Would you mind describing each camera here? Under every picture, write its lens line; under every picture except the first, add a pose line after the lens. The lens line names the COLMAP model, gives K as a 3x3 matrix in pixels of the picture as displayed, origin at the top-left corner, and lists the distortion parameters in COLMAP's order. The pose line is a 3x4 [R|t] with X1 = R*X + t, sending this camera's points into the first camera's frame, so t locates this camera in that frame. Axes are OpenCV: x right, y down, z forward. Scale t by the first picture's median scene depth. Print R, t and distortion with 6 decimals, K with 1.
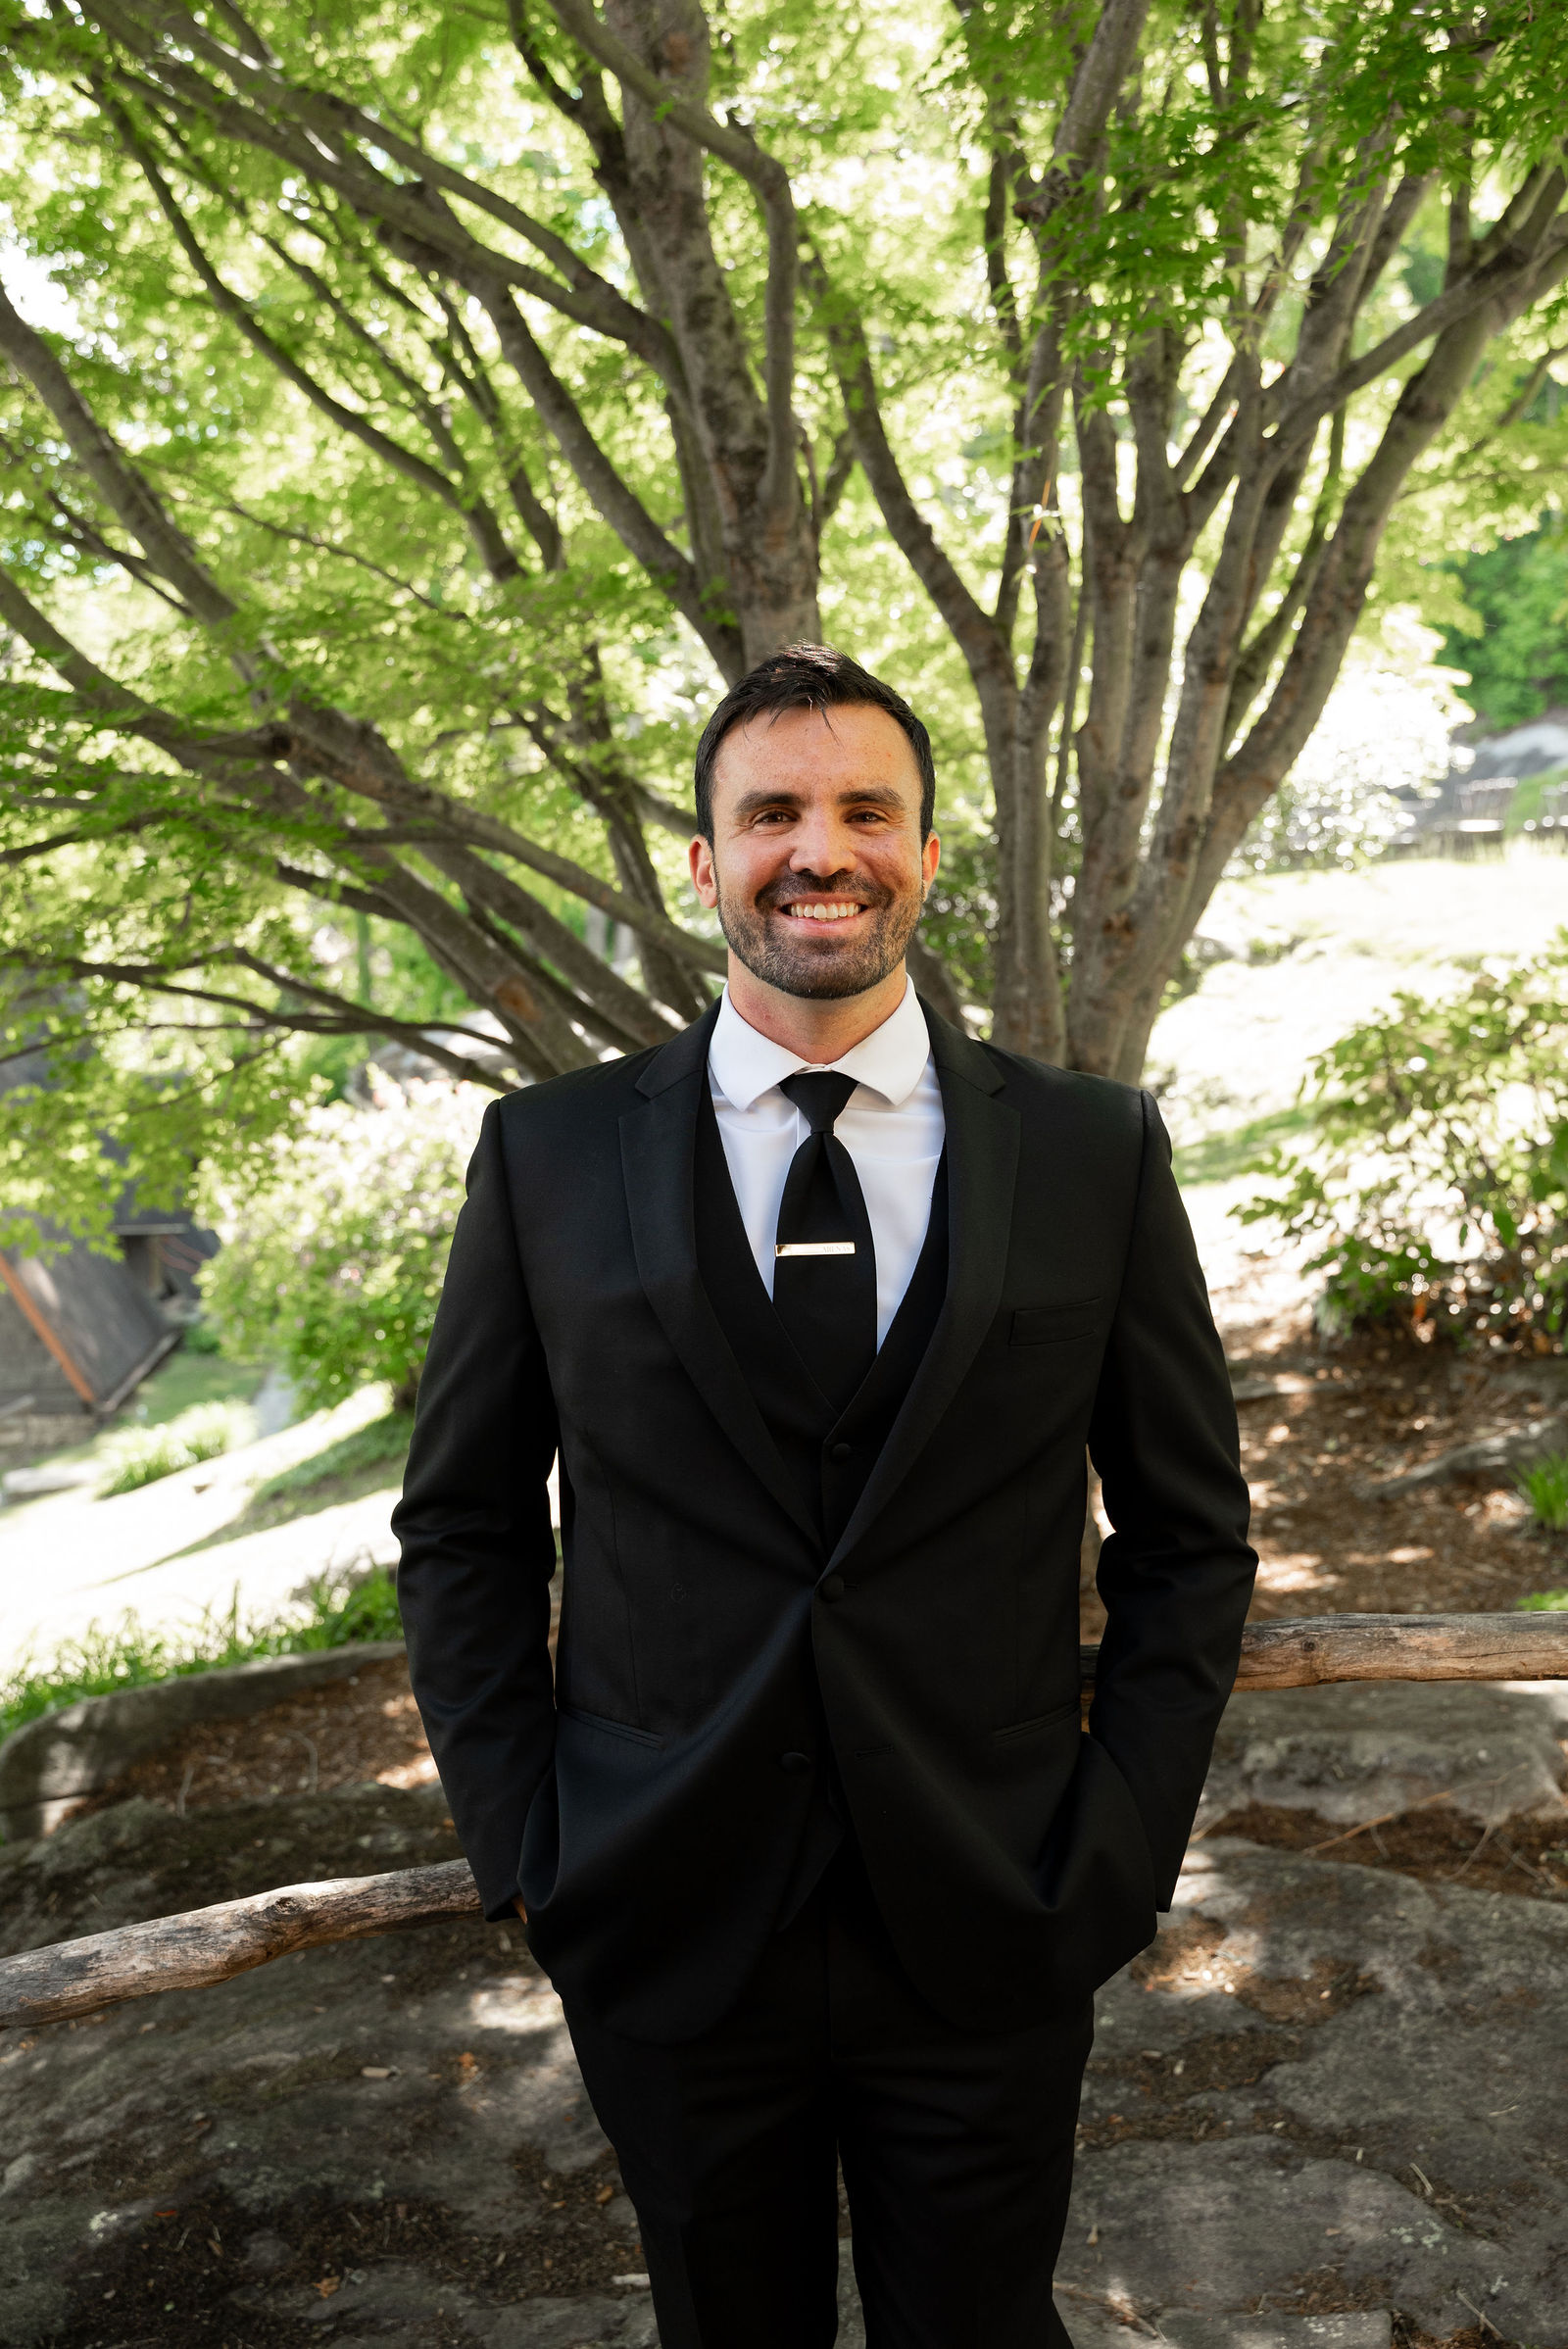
lens RADIAL K [[2115.4, 0, 772.0], [0, 2115.4, 1138.1], [0, 0, 1]] dist [0.005131, -0.008205]
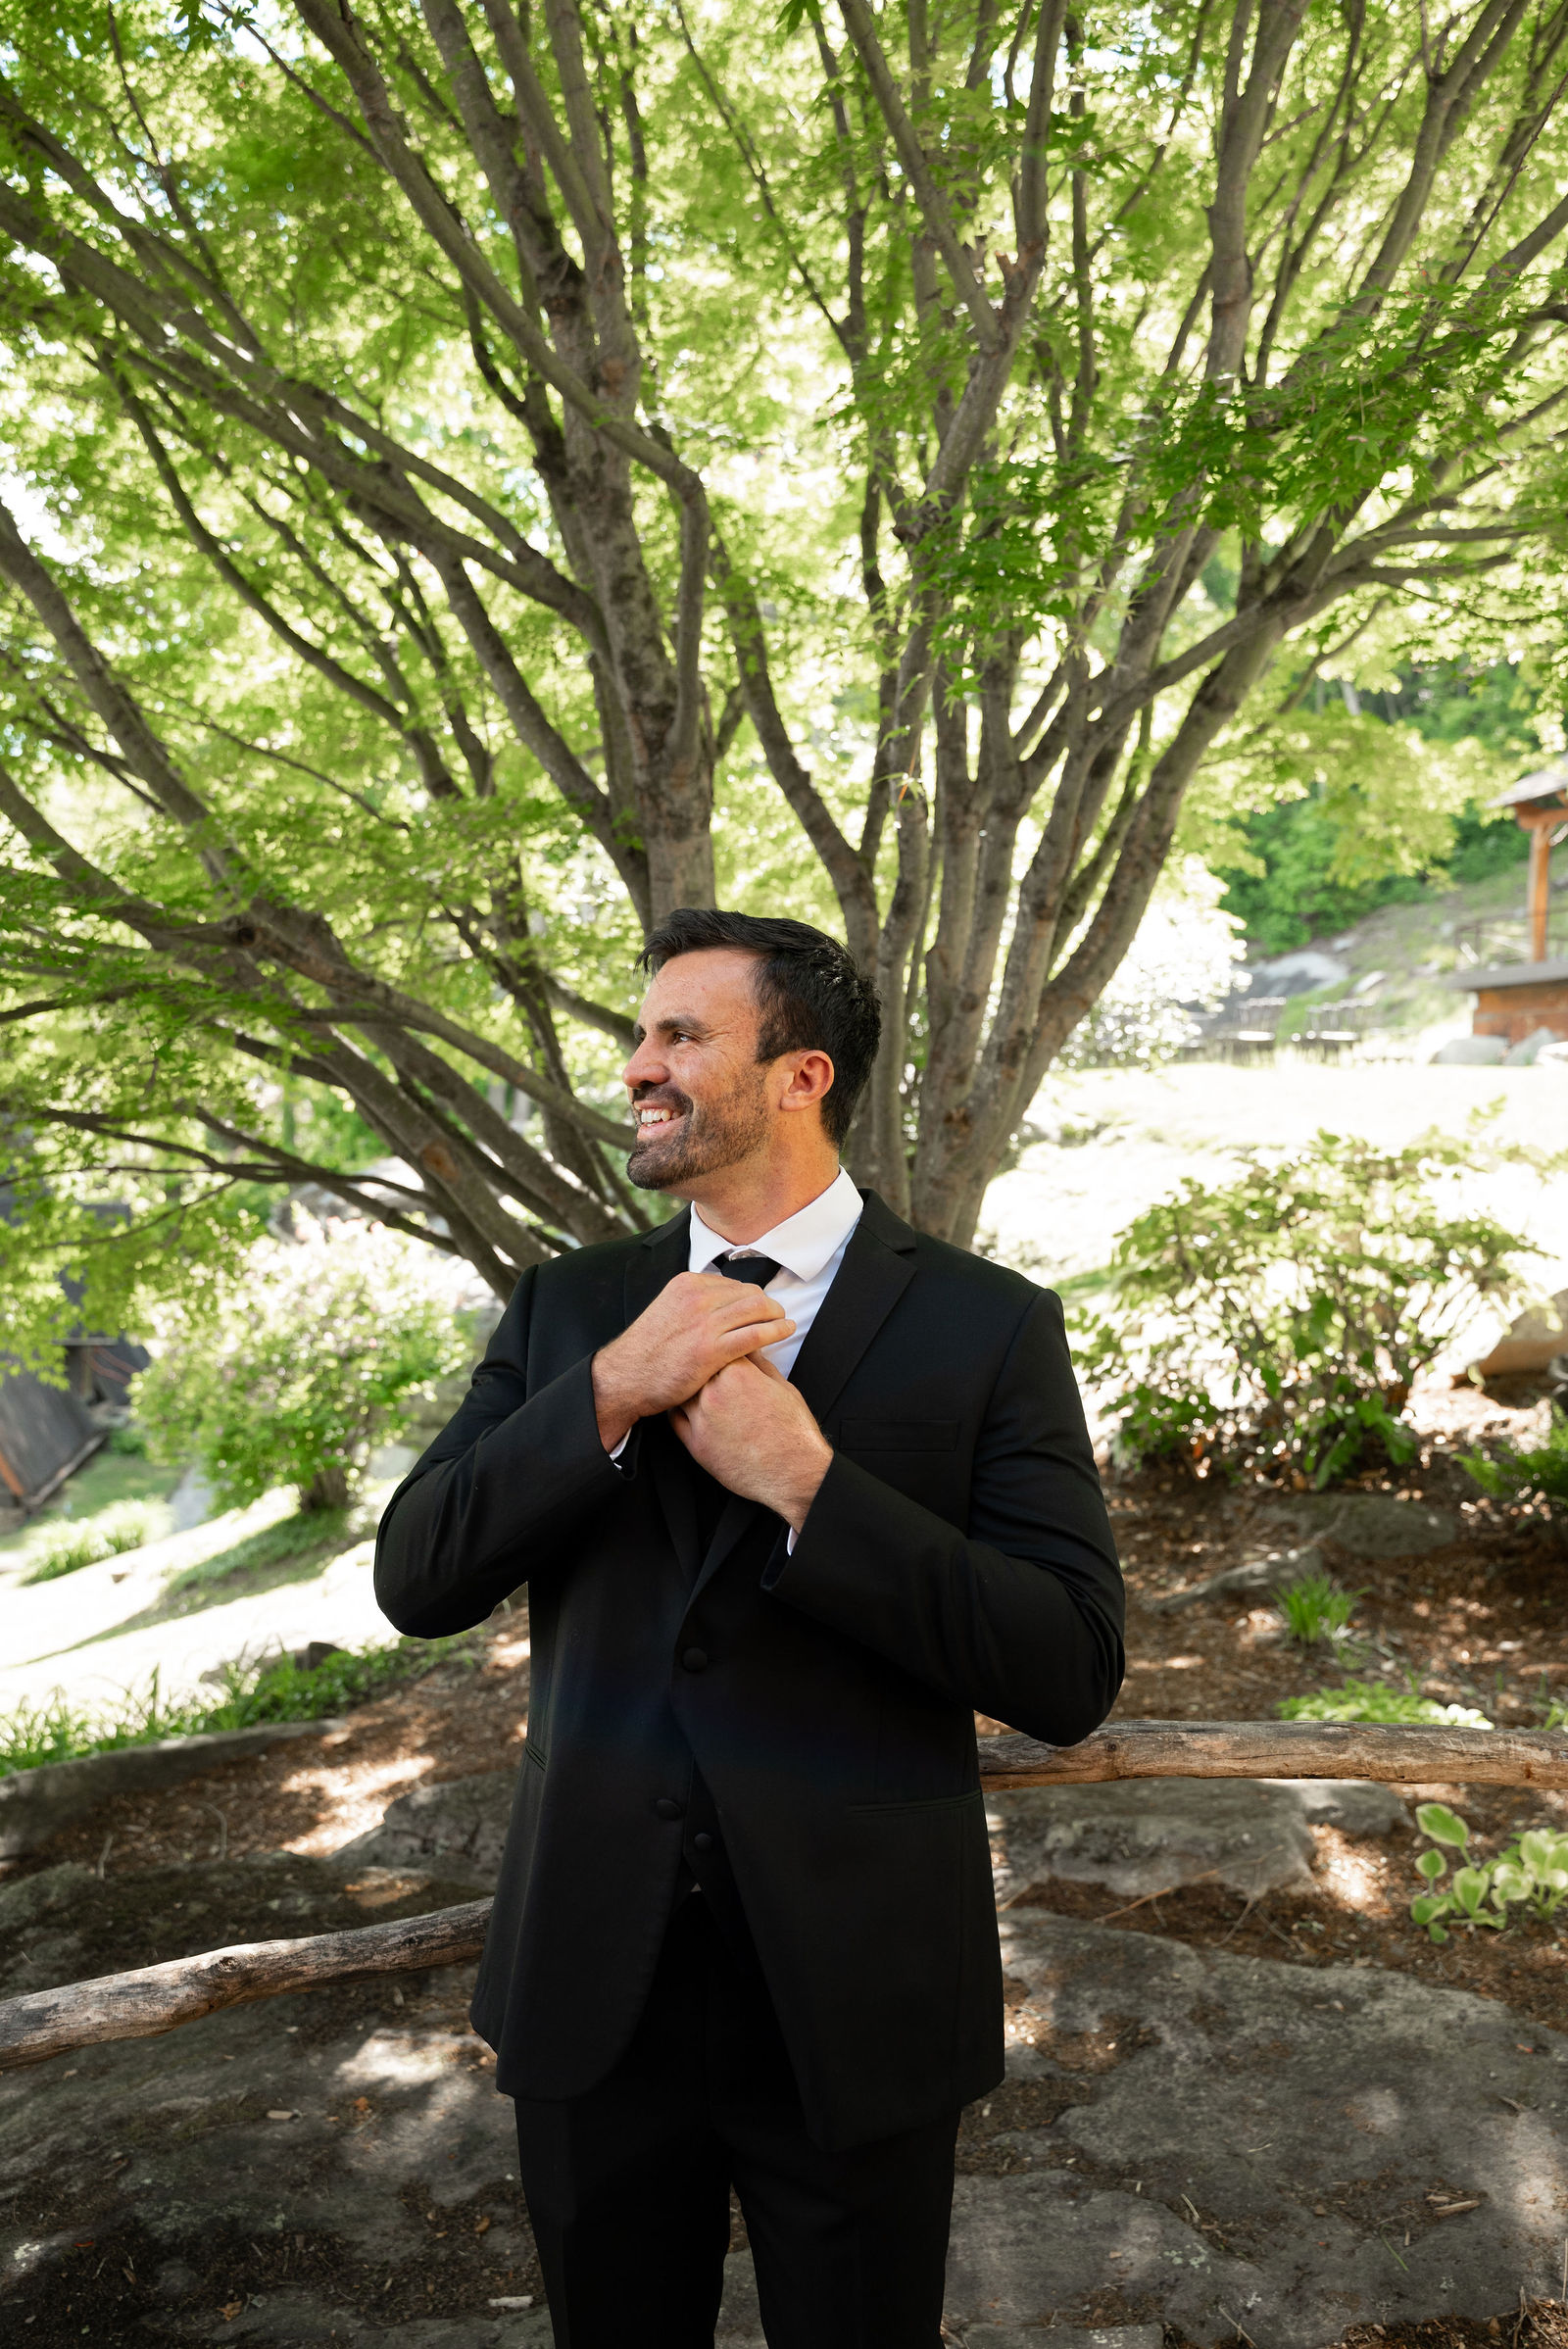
lens RADIAL K [[1841.7, 0, 787.8], [0, 1841.7, 1180.3], [0, 0, 1]] dist [0.008084, -0.011778]
pose [[0.996401, 0.038128, 0.075700, -0.006179], [-0.033973, 0.997884, -0.055436, -0.004912], [-0.077654, 0.052665, 0.995588, -0.012361]]
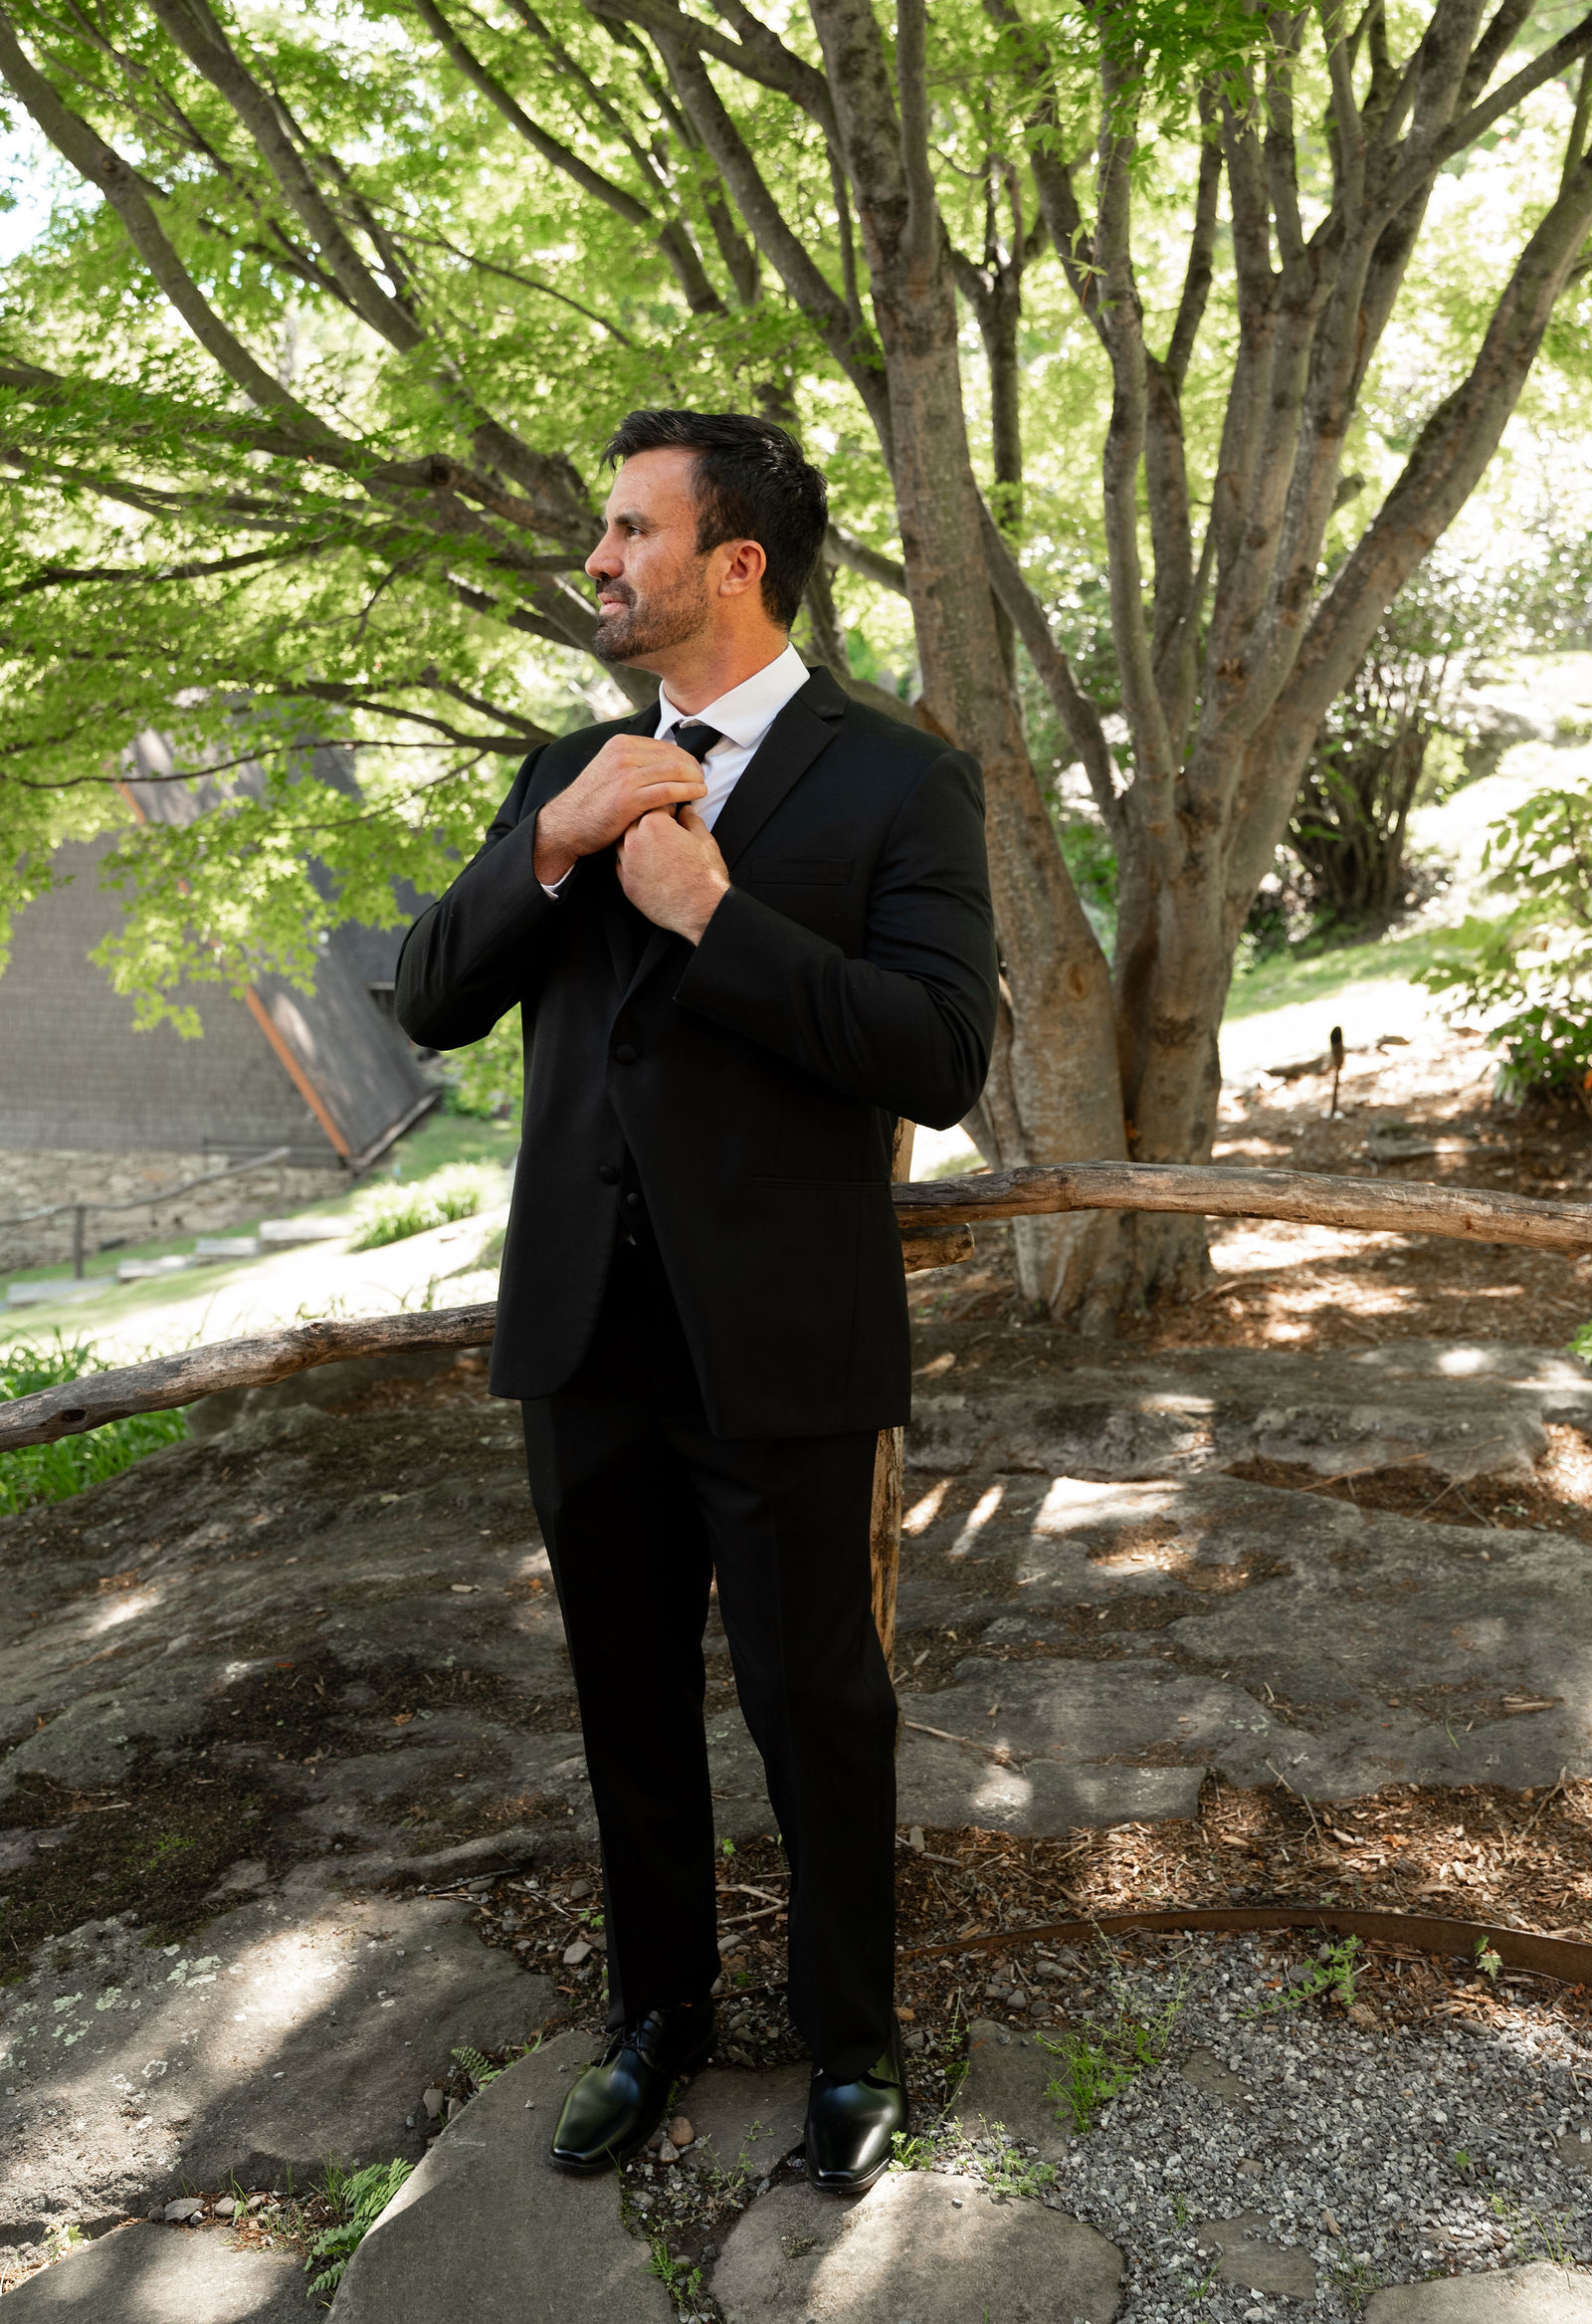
lens RADIAL K [[2240.4, 0, 851.1], [0, 2240.4, 1151.4], [0, 0, 1]] dist [0.002739, 0.000000]
pose [[0.994492, 0.051286, -0.091409, 0.078168], [-0.041590, 0.993603, 0.104990, 0.024657], [0.096209, -0.100610, 0.990263, -0.129769]]
